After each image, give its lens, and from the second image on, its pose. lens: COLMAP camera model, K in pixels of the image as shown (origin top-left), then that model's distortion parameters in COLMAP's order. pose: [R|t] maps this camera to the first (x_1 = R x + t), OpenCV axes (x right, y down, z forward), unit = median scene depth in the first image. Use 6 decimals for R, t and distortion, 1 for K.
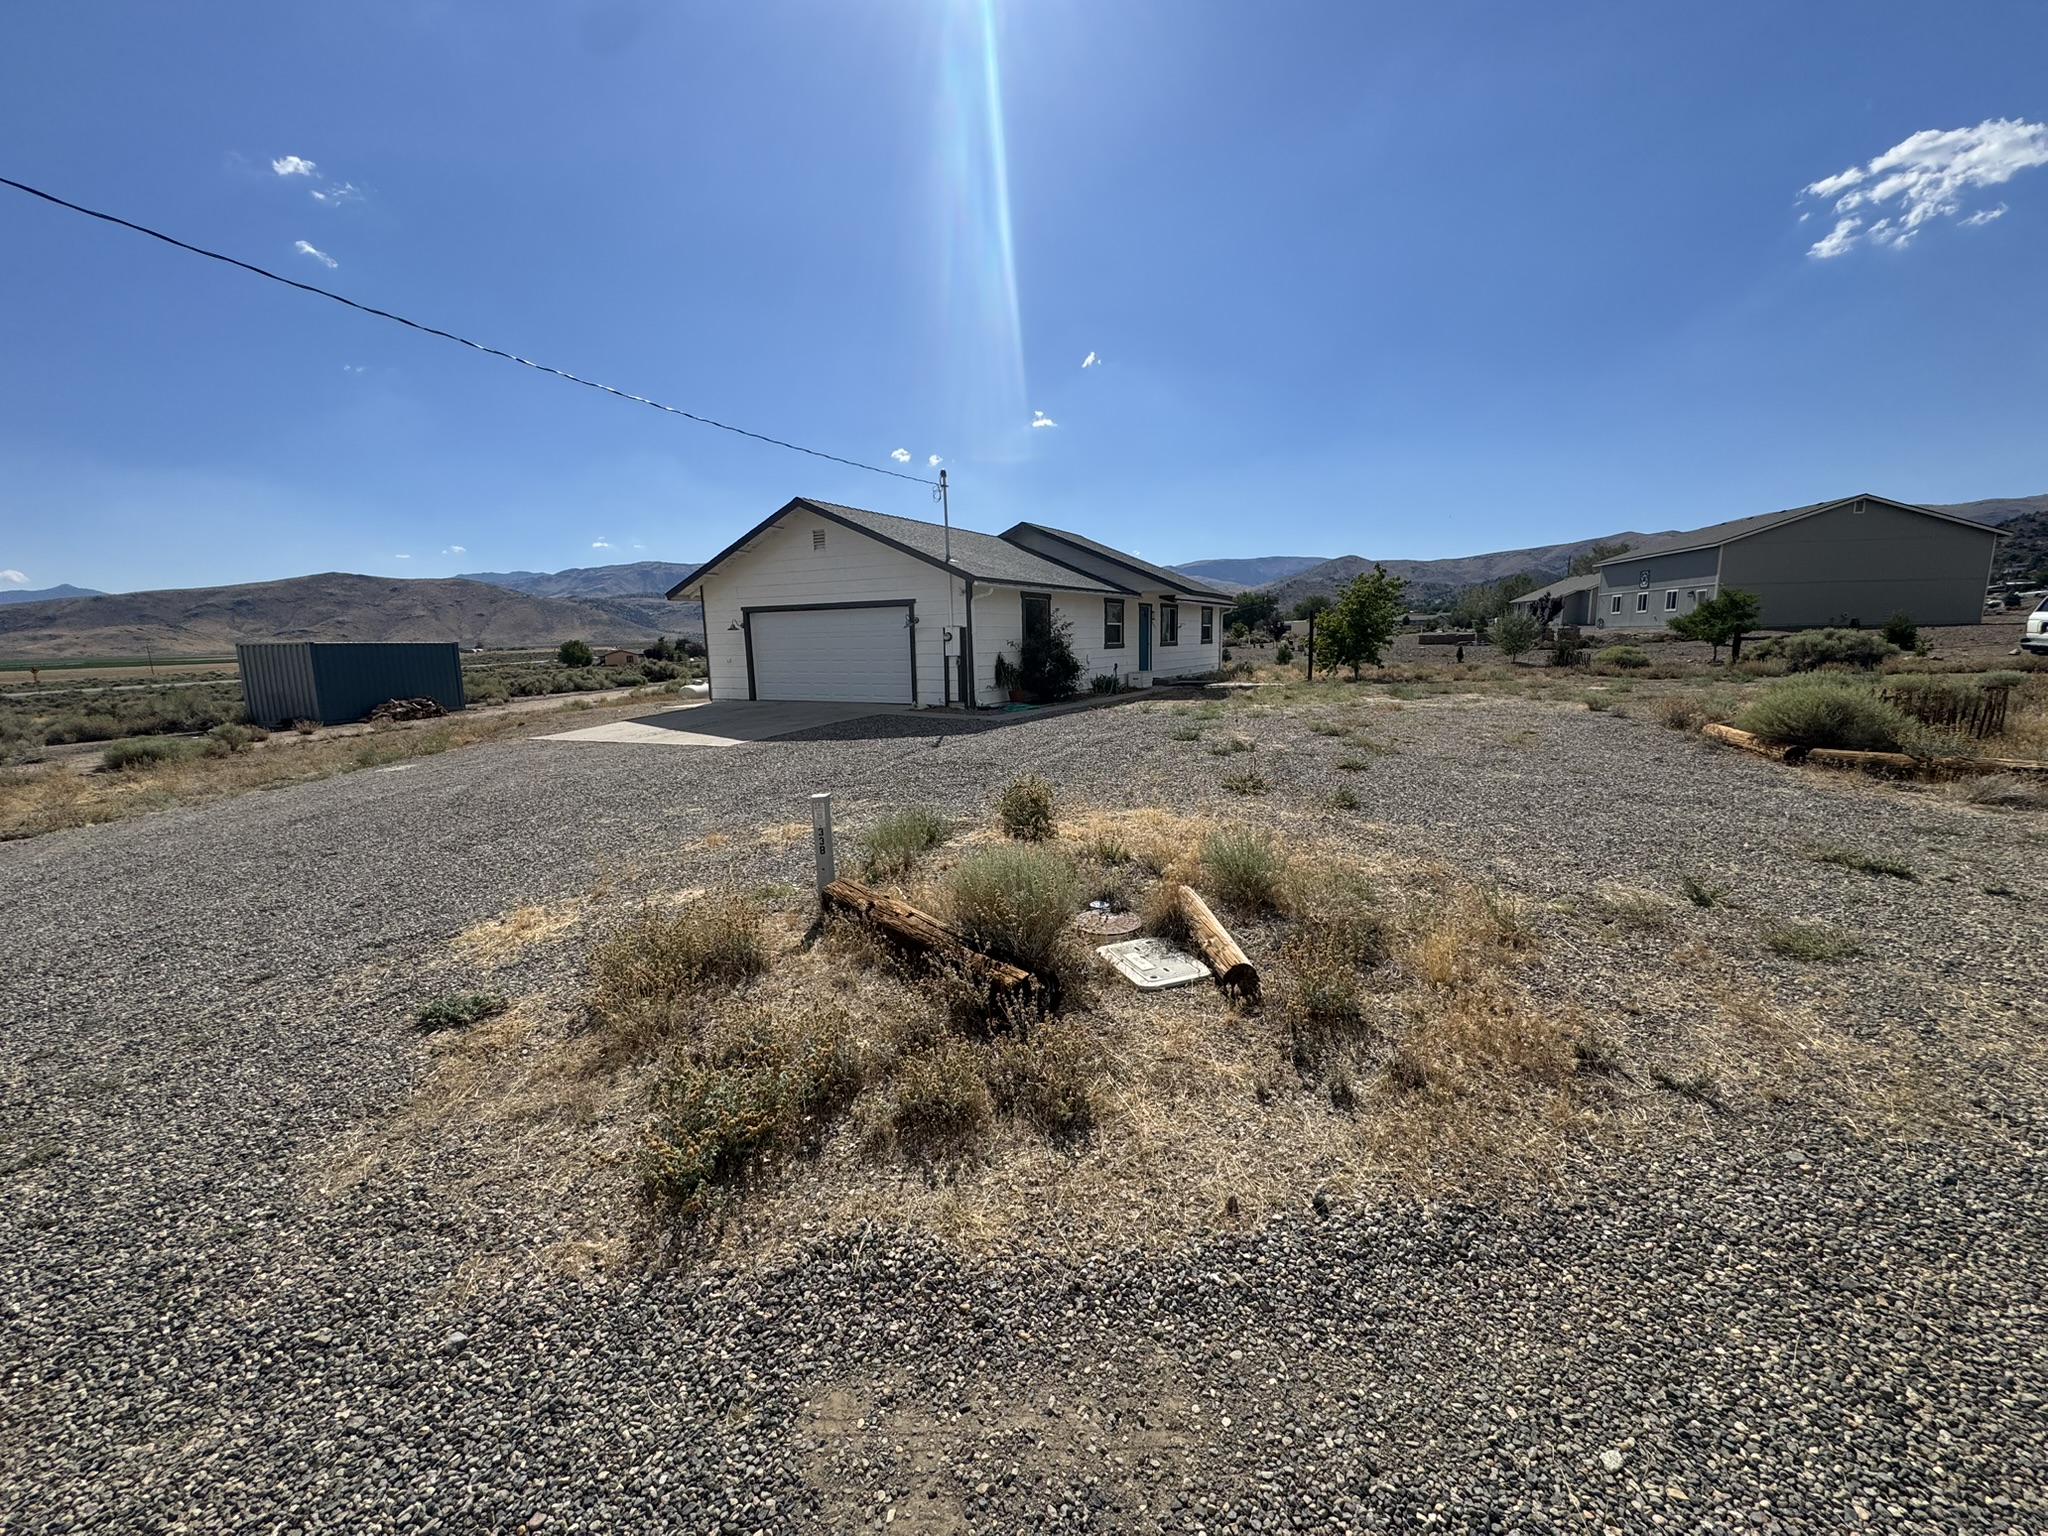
lens RADIAL K [[831.0, 0, 1017.6], [0, 831.0, 789.5], [0, 0, 1]] dist [0.009398, 0.000253]
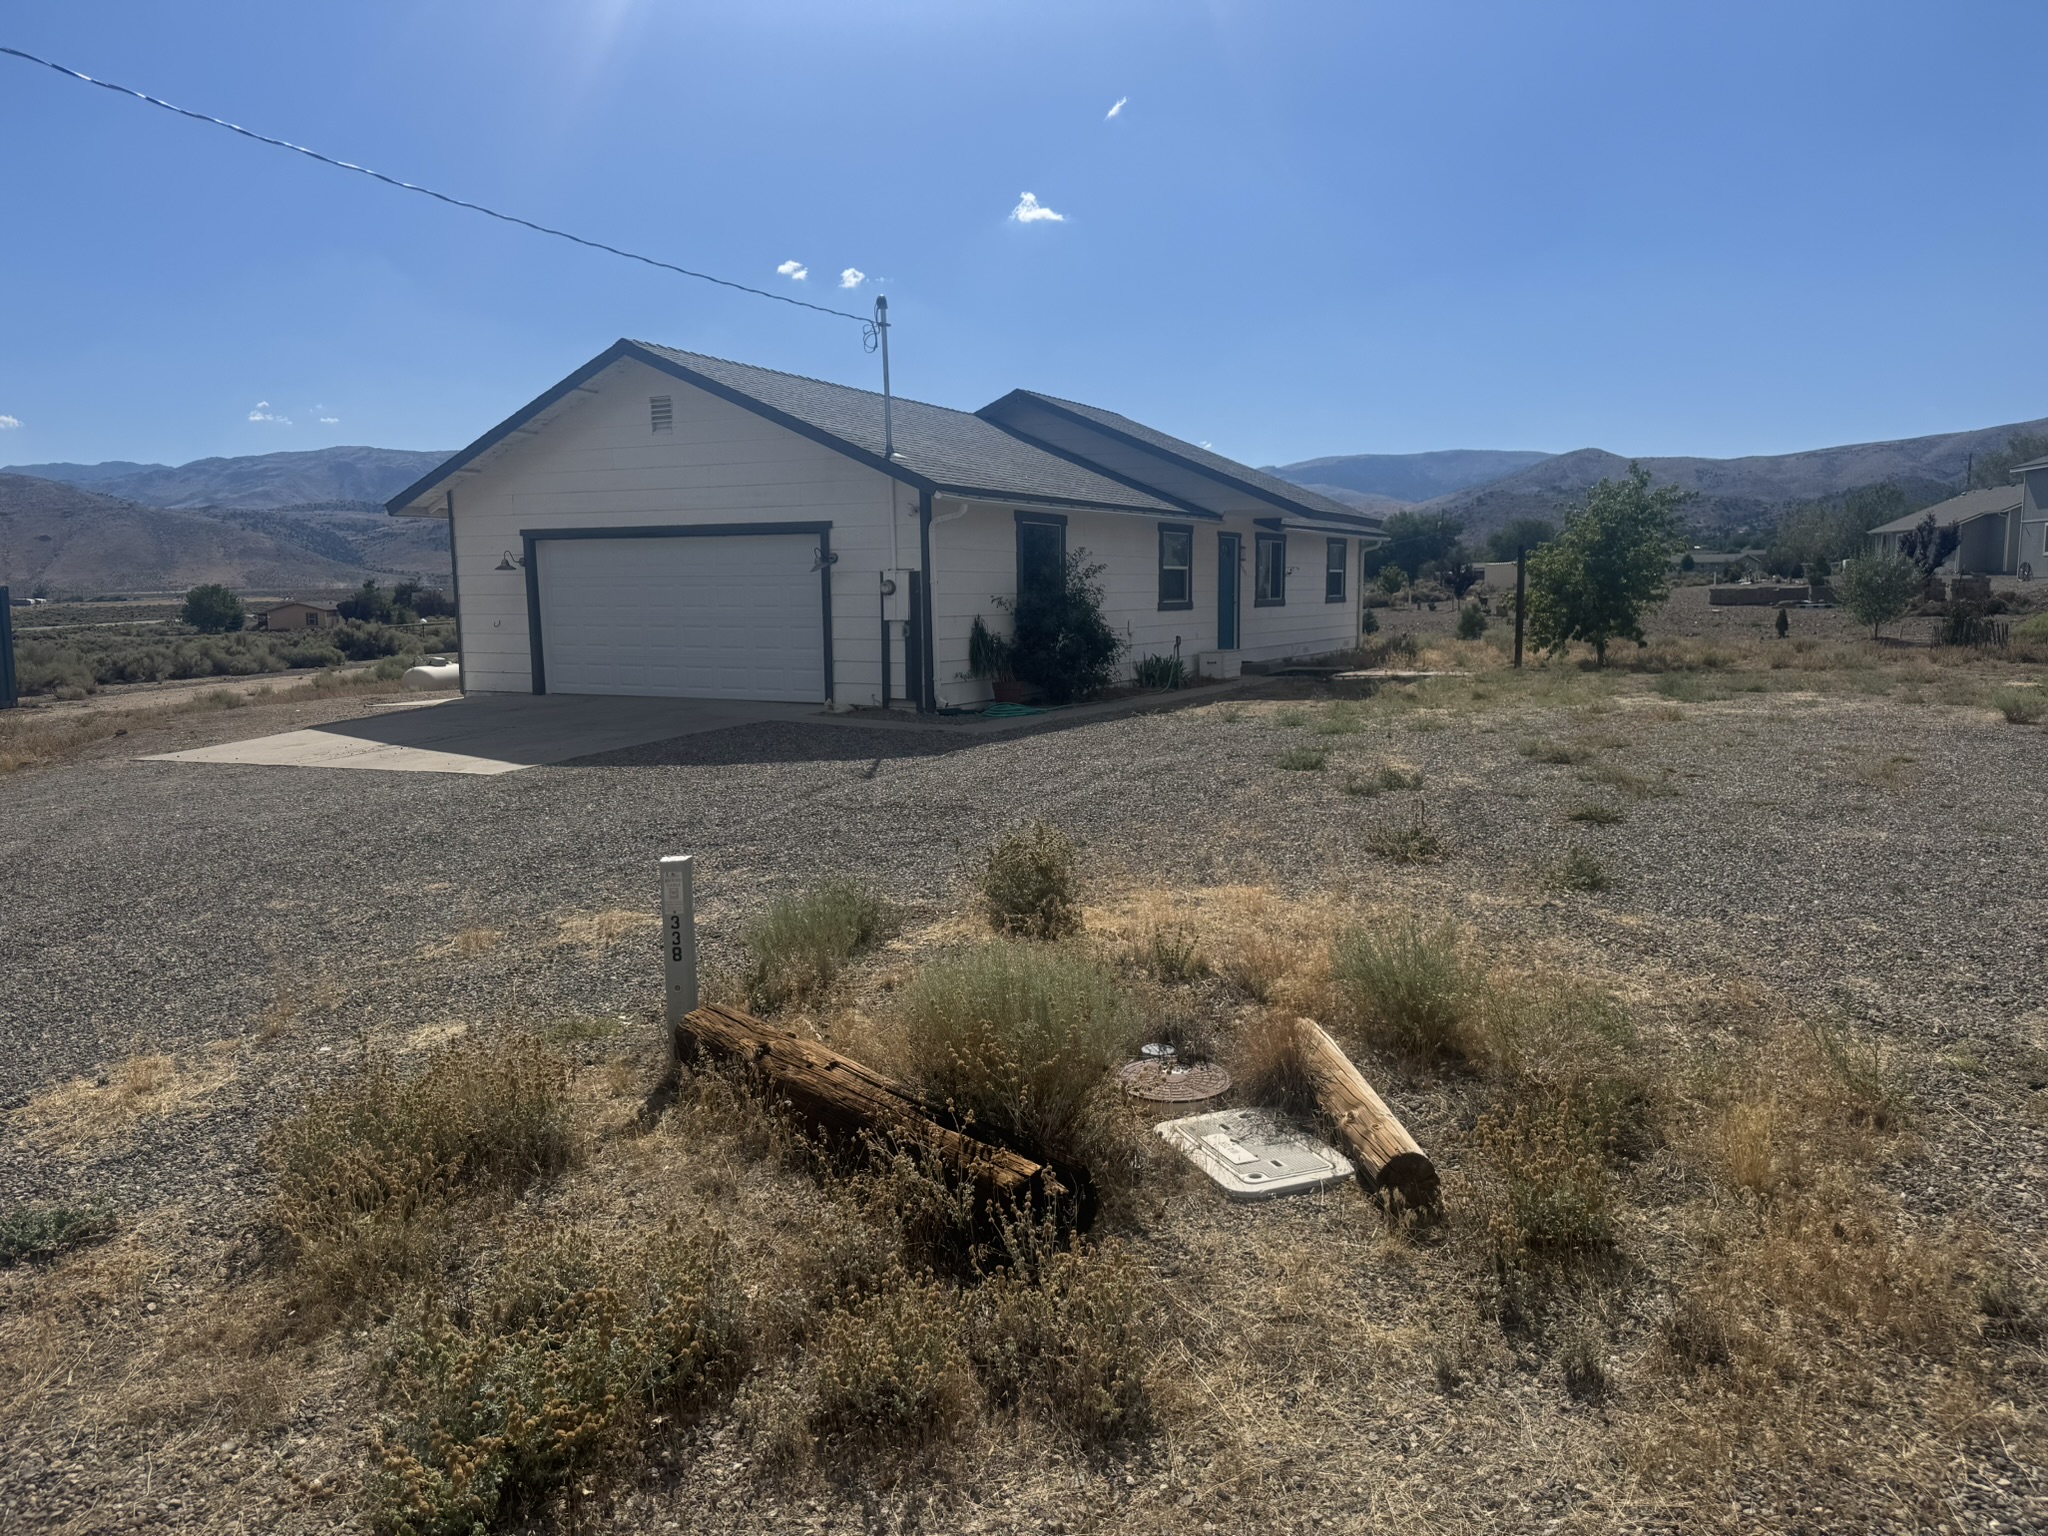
lens RADIAL K [[1491.8, 0, 1026.4], [0, 1491.8, 776.8], [0, 0, 1]] dist [0.064580, -0.065232]
pose [[0.999779, 0.006580, 0.019954, -0.011410], [-0.005474, 0.998473, -0.054977, 0.004729], [-0.020286, 0.054856, 0.998288, -0.032402]]
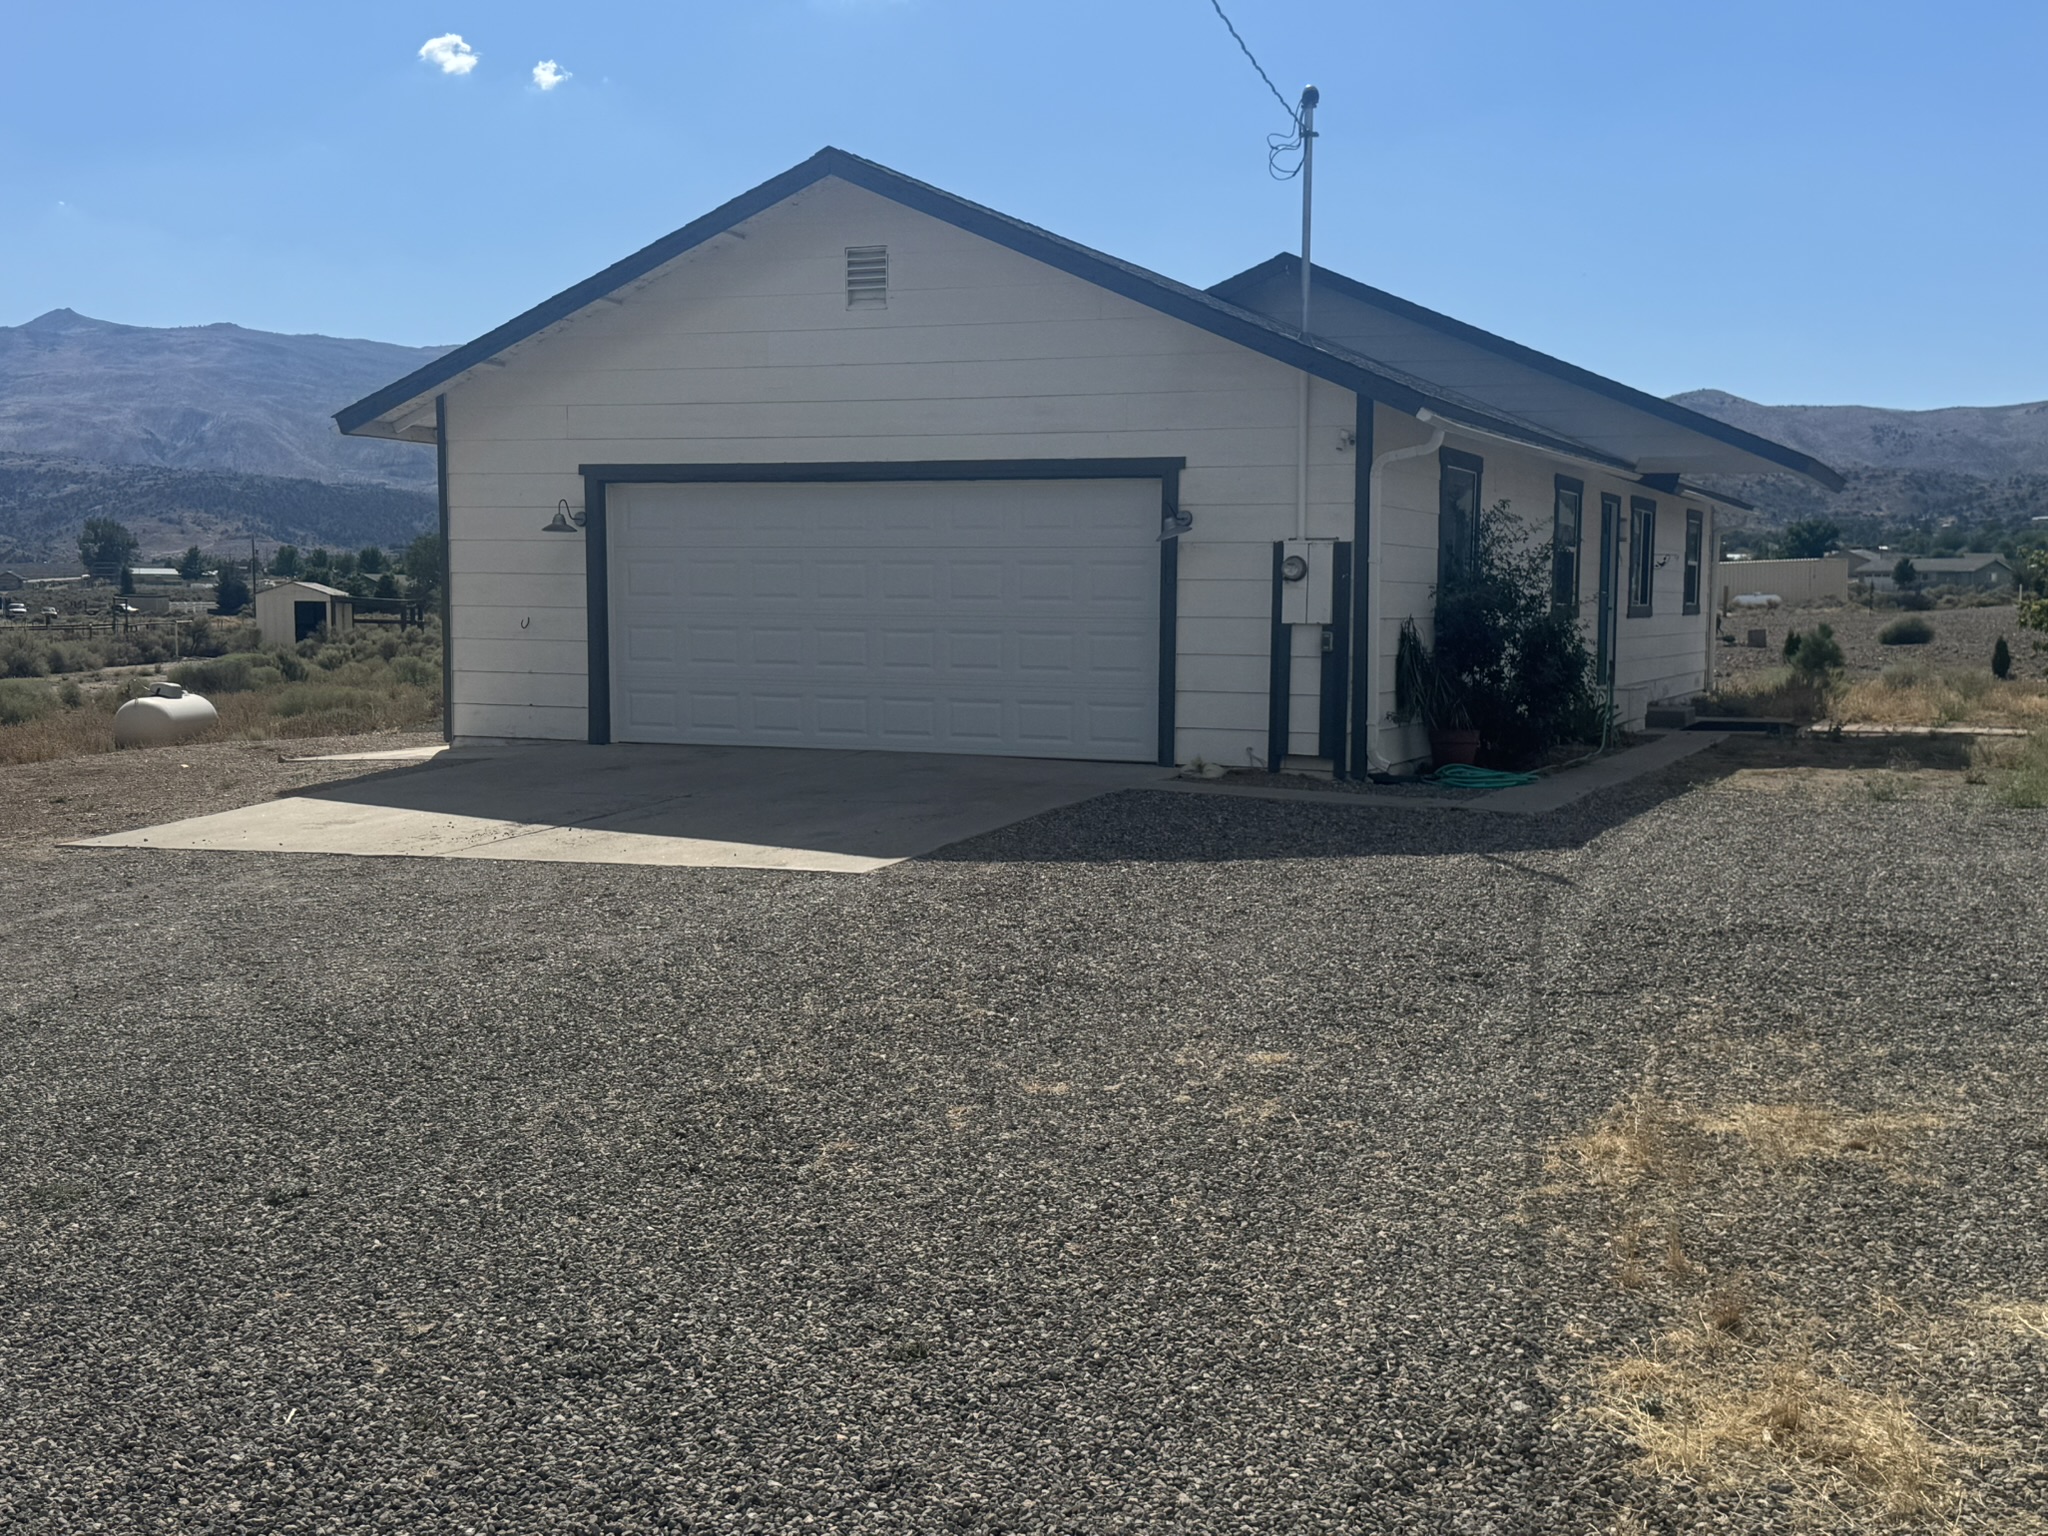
lens RADIAL K [[2441.6, 0, 1018.0], [0, 2441.6, 766.4], [0, 0, 1]] dist [0.121884, 0.000000]
pose [[0.994435, 0.019508, 0.103528, -0.406420], [-0.007957, 0.993807, -0.110831, 0.014415], [-0.105049, 0.109391, 0.988432, 0.031649]]
